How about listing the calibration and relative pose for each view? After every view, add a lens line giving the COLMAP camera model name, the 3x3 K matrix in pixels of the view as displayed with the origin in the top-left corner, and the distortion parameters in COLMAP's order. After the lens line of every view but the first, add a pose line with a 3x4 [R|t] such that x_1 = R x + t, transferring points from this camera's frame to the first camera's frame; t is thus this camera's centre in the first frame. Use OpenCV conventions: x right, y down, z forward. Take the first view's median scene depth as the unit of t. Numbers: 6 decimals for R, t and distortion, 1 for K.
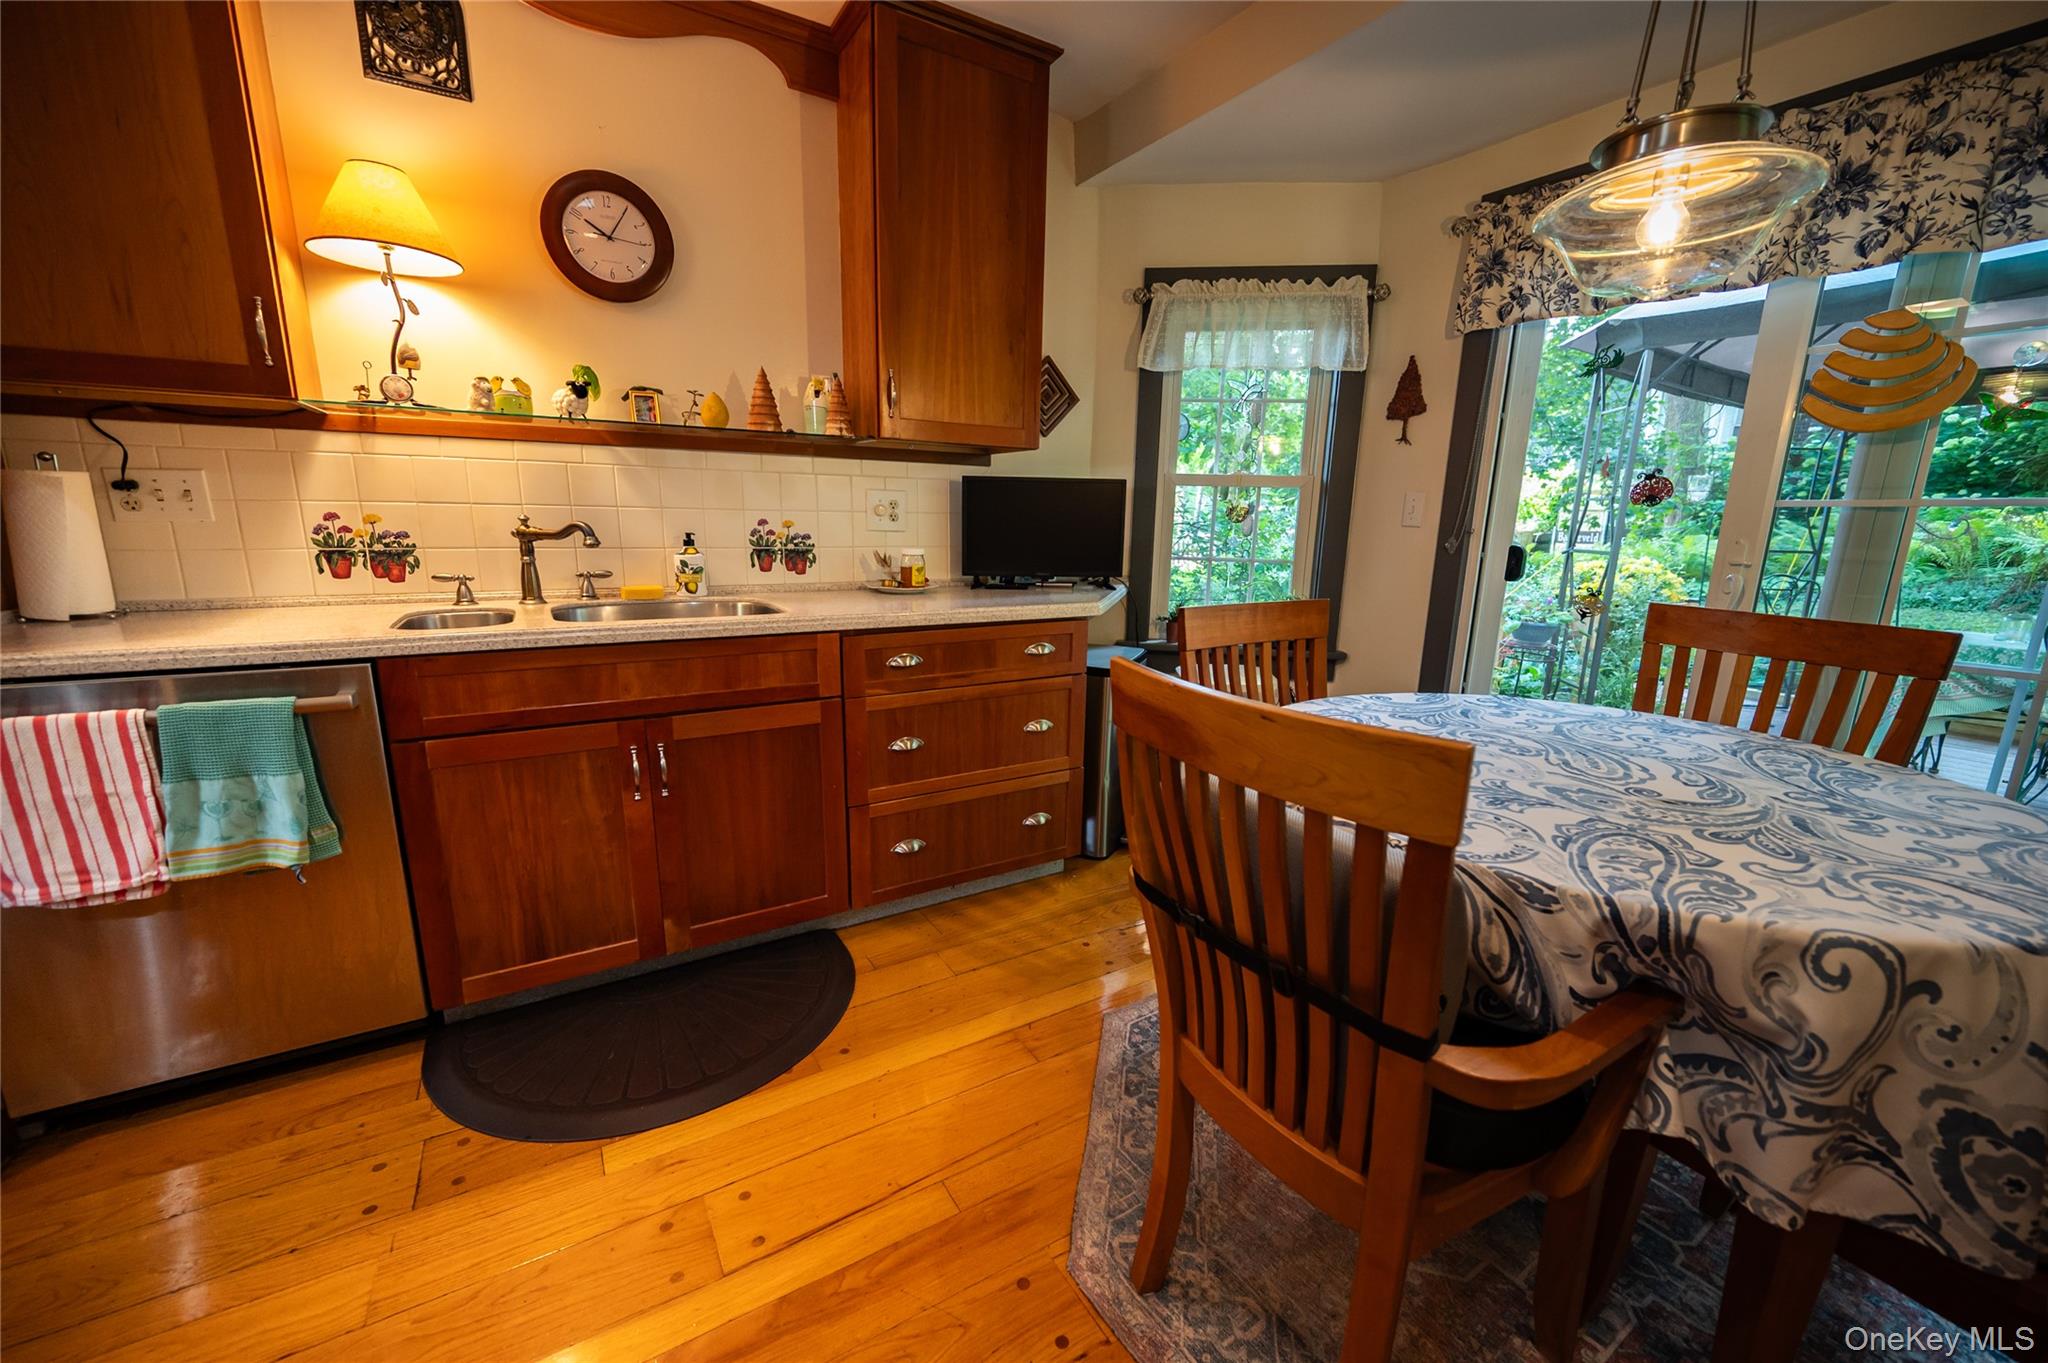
lens RADIAL K [[803.0, 0, 1029.0], [0, 803.0, 692.2], [0, 0, 1]] dist [-0.000852, 0.000007]
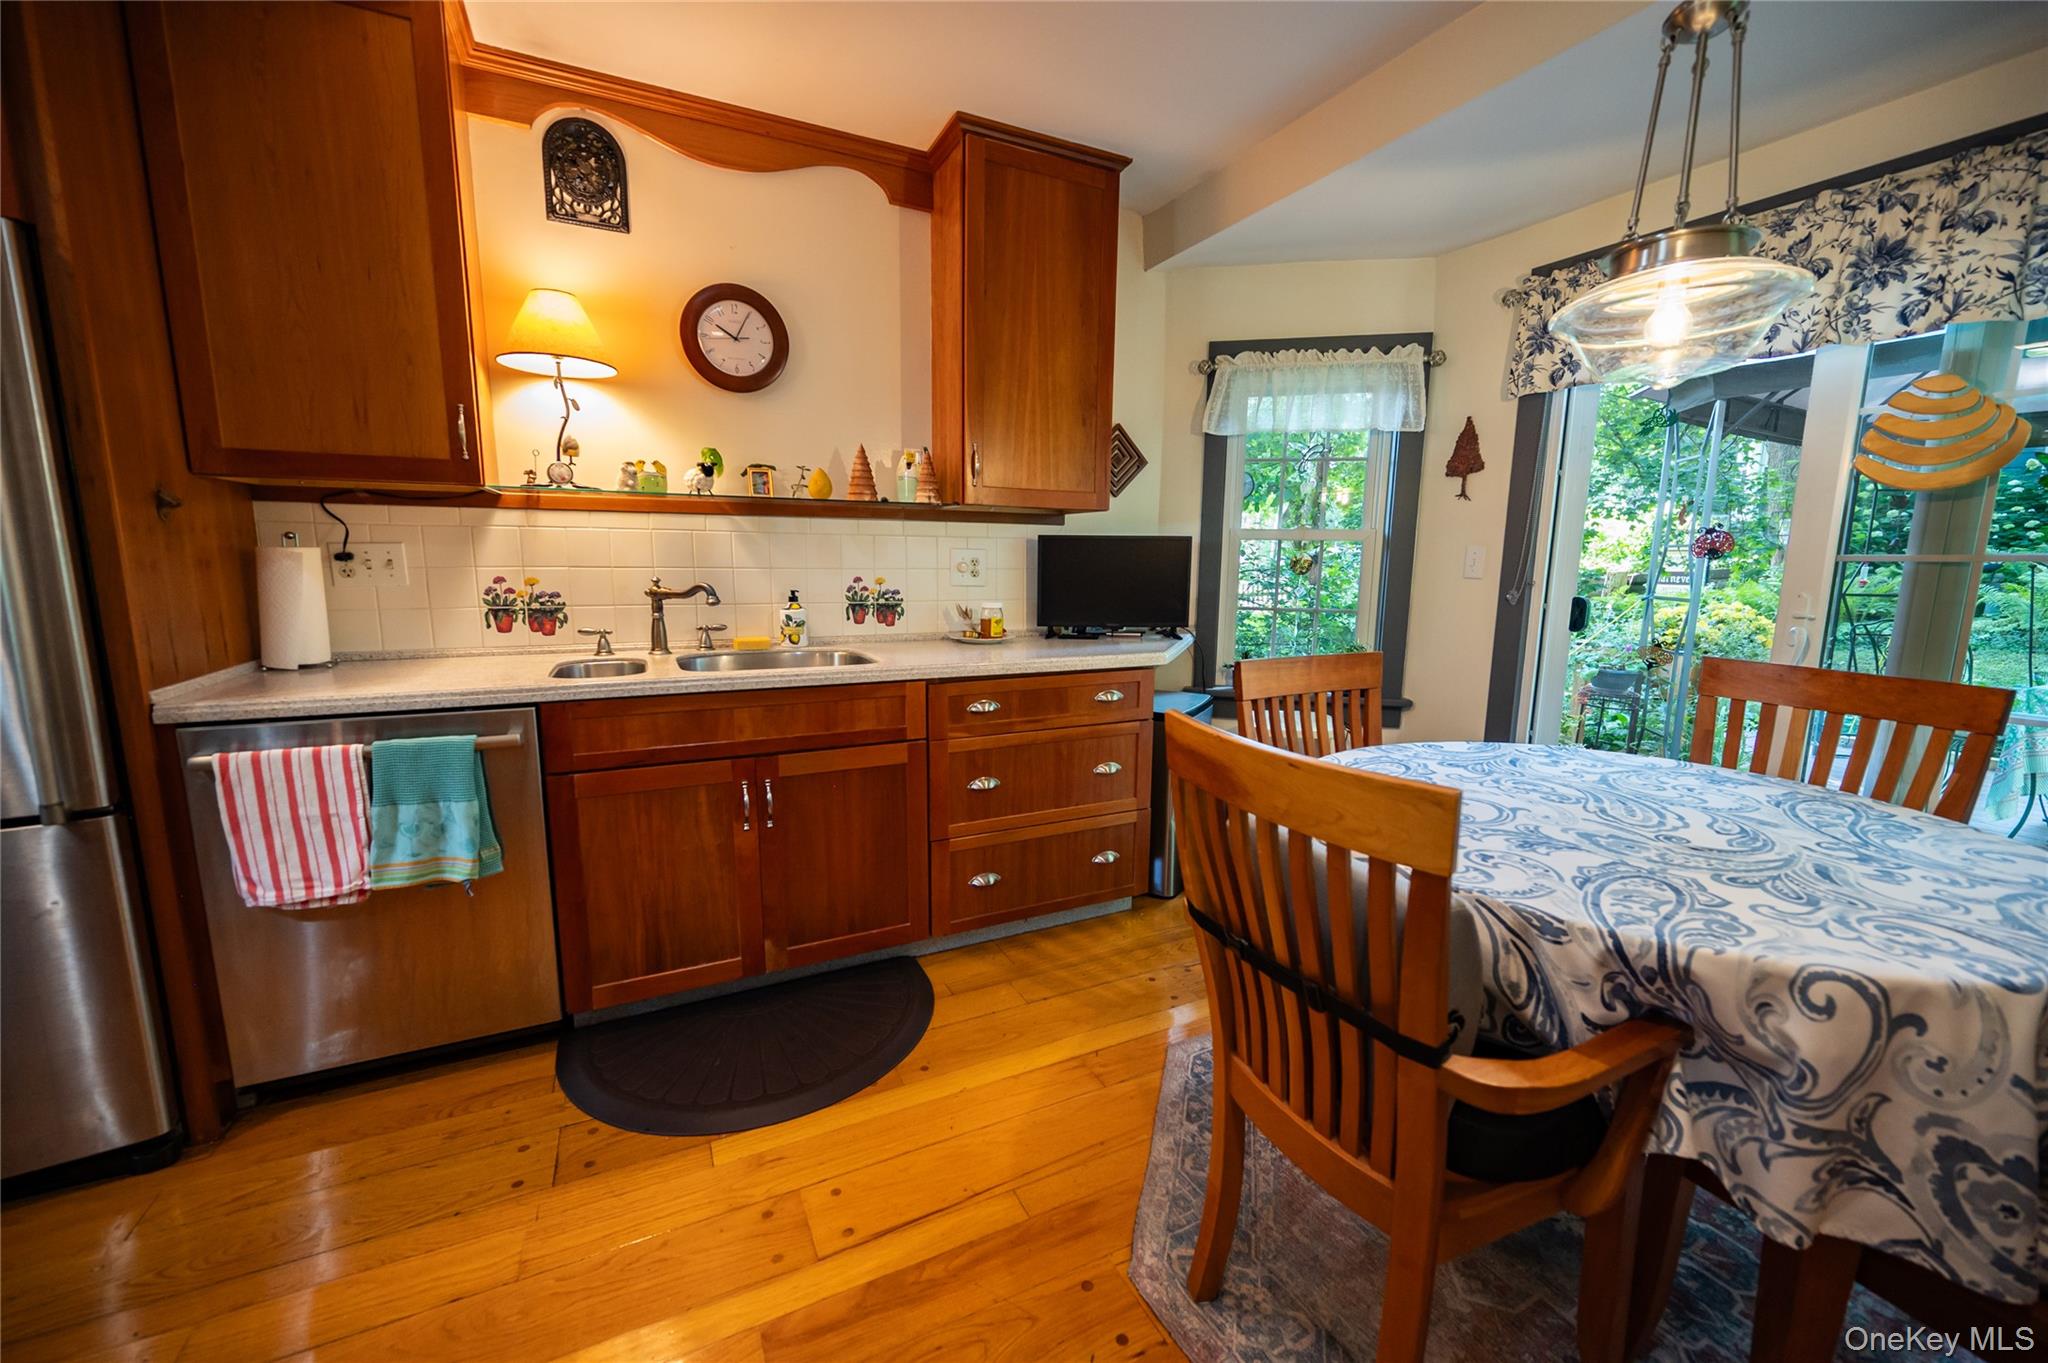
lens RADIAL K [[800.9, 0, 1034.5], [0, 800.9, 682.4], [0, 0, 1]] dist [-0.001768, -0.000250]
pose [[0.996352, 0.004607, -0.085209, 0.007897], [-0.010001, 0.997964, -0.062983, -0.005430], [0.084745, 0.063606, 0.994370, -0.100166]]
